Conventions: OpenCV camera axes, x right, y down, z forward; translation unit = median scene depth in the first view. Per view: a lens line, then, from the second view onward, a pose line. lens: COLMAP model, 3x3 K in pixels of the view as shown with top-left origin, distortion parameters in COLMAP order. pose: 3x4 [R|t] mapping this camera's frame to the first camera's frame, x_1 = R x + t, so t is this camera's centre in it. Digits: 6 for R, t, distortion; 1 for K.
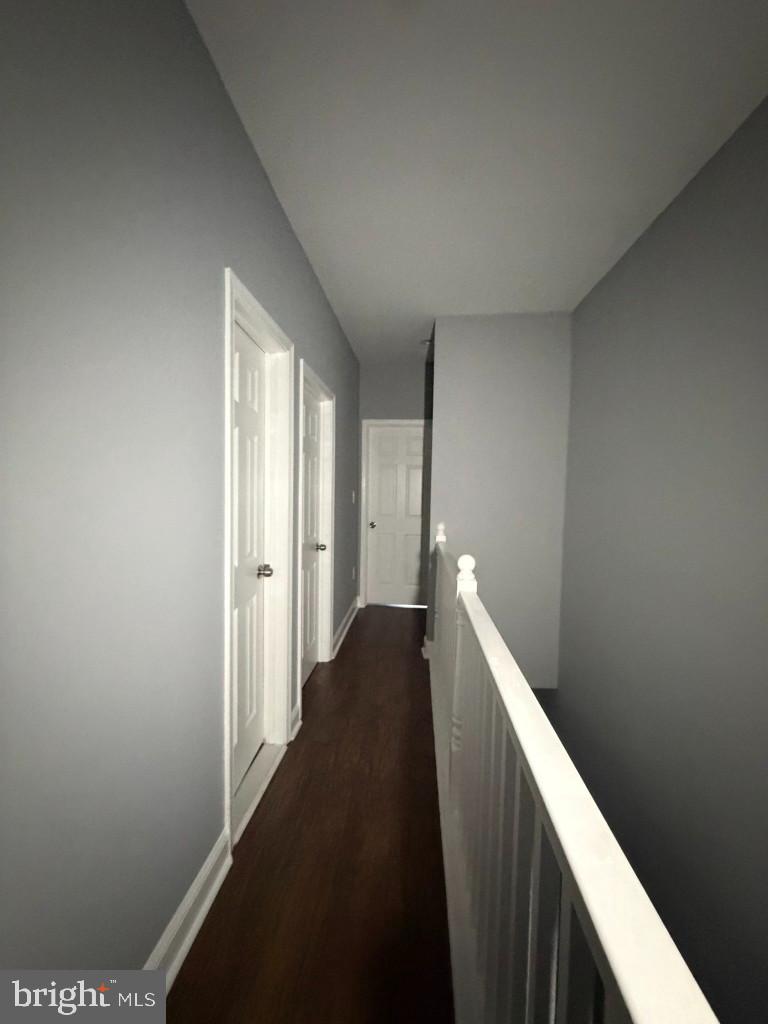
lens RADIAL K [[408.2, 0, 385.4], [0, 408.2, 509.1], [0, 0, 1]] dist [-0.002398, 0.000147]
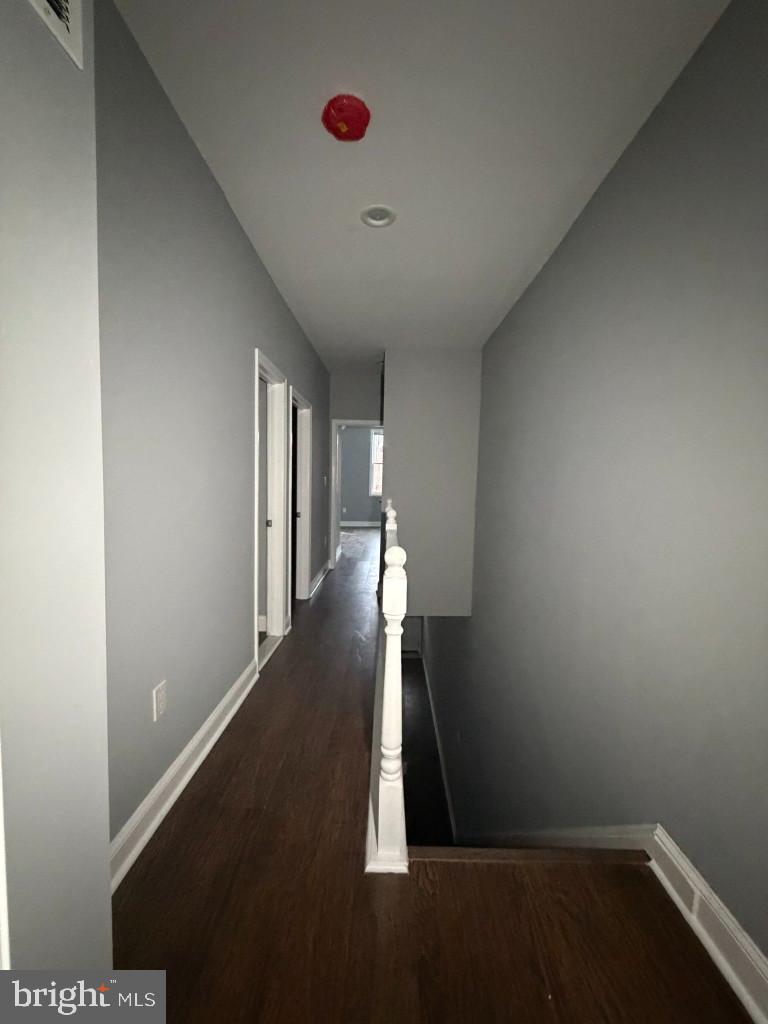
lens RADIAL K [[408.2, 0, 385.4], [0, 408.2, 509.1], [0, 0, 1]] dist [-0.002398, 0.000147]
pose [[0.997399, 0.000625, 0.072073, 0.033401], [-0.002350, 0.999713, 0.023842, 0.049196], [-0.072037, -0.023950, 0.997114, -0.525274]]
